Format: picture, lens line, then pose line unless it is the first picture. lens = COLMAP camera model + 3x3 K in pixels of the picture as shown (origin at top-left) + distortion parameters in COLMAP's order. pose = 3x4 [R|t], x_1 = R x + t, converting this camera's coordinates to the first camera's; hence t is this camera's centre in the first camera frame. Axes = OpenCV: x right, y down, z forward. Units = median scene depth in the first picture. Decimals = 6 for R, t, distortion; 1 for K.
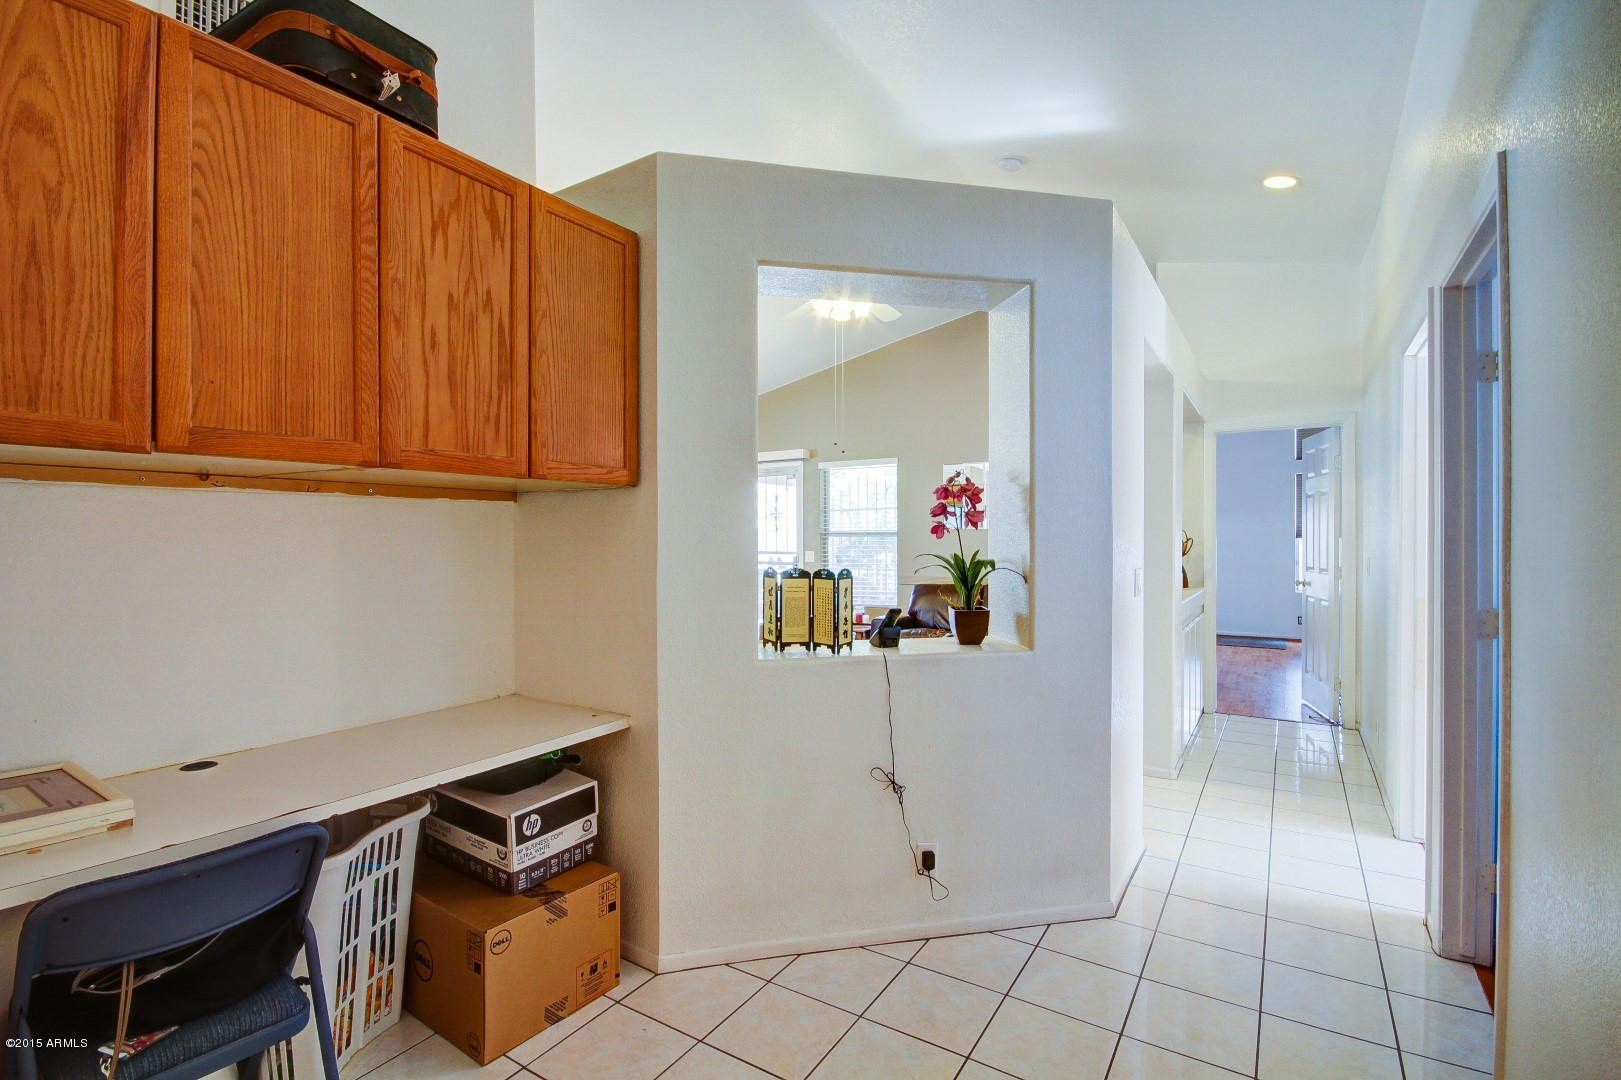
lens RADIAL K [[747.1, 0, 808.1], [0, 747.1, 536.5], [0, 0, 1]] dist [-0.000932, -0.009163]
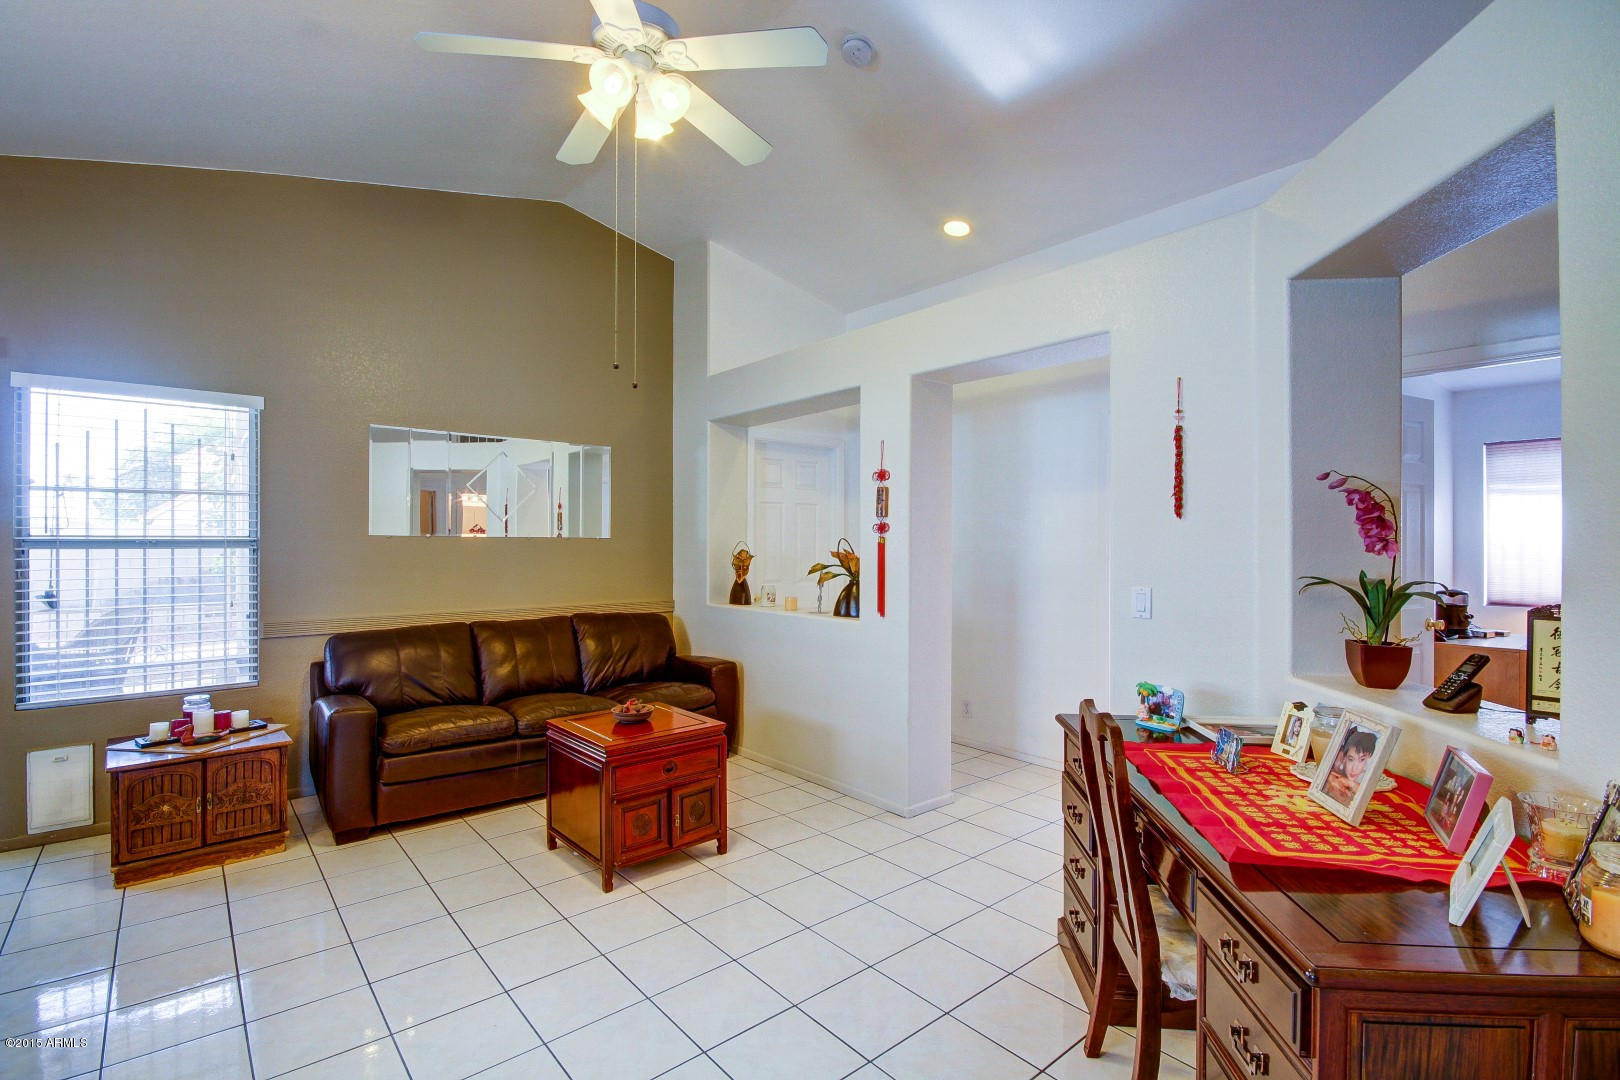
lens RADIAL K [[746.6, 0, 816.3], [0, 746.6, 537.0], [0, 0, 1]] dist [-0.000932, -0.009163]
pose [[0.280142, 0.012597, 0.959876, -0.259201], [-0.000292, 0.999915, -0.013037, -0.001371], [-0.959958, 0.003372, 0.280122, 0.461438]]
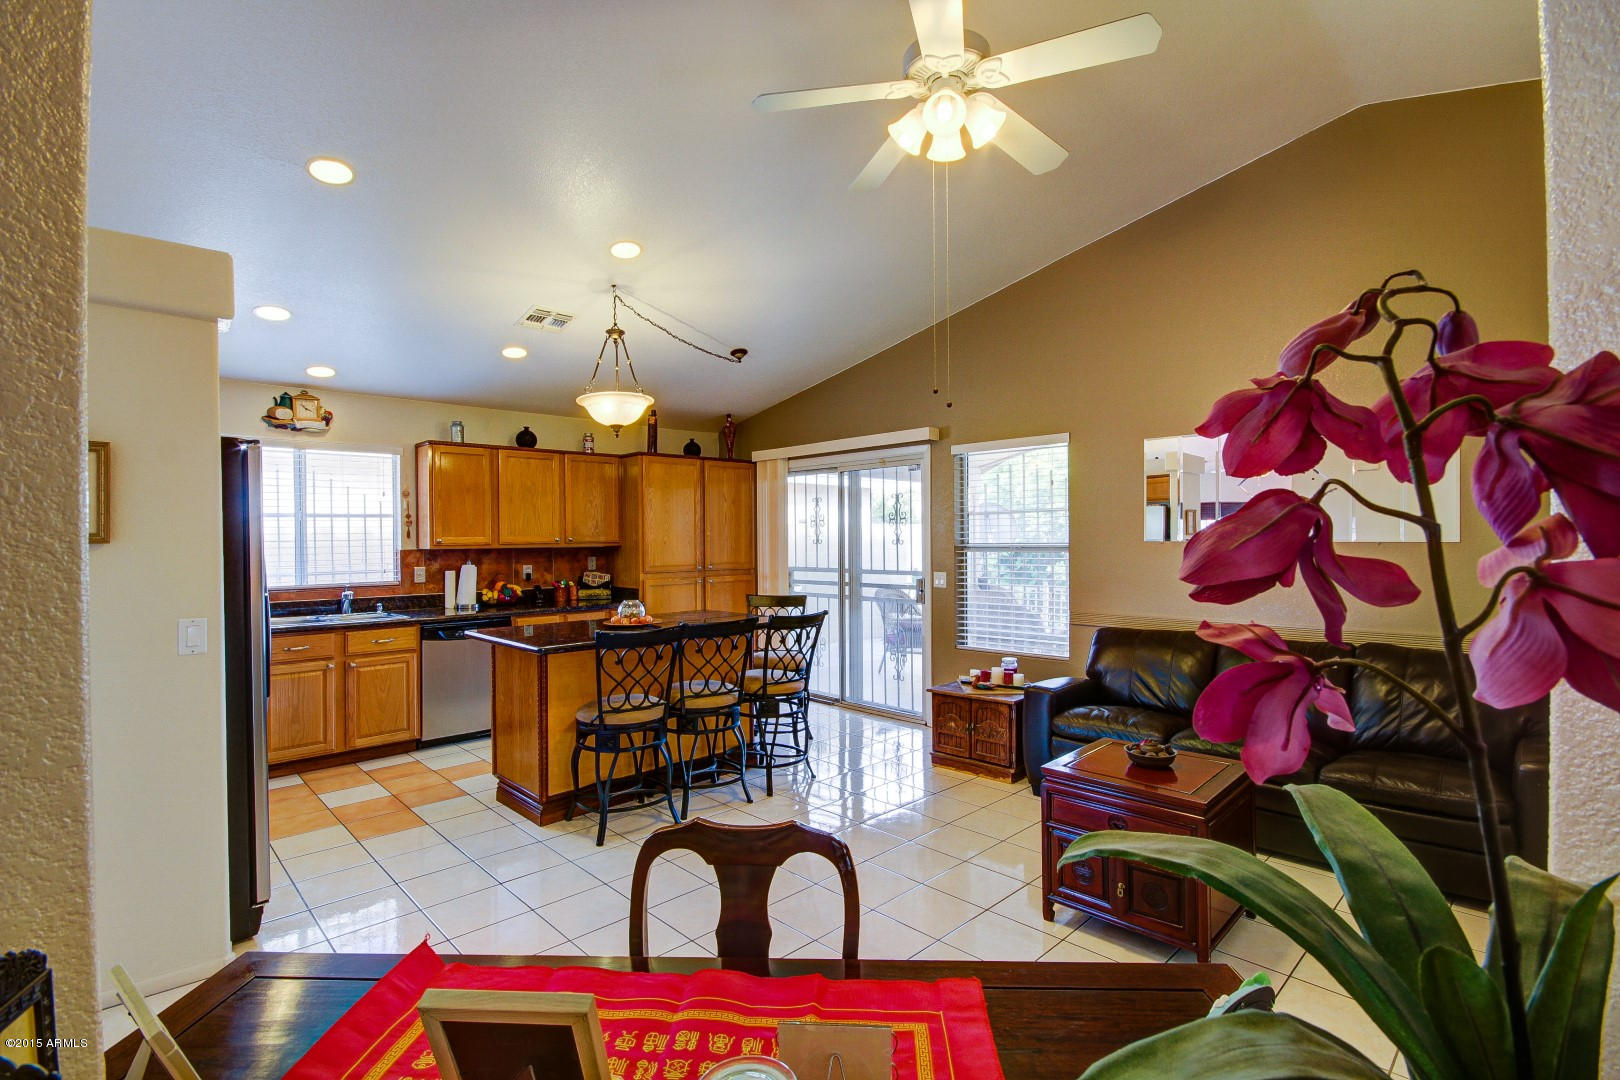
lens RADIAL K [[746.6, 0, 806.5], [0, 746.6, 541.0], [0, 0, 1]] dist [-0.000932, -0.009163]
pose [[0.973162, -0.004174, -0.230082, 0.043510], [0.004981, 0.999983, 0.002926, -0.012654], [0.230066, -0.003993, 0.973167, 0.293713]]
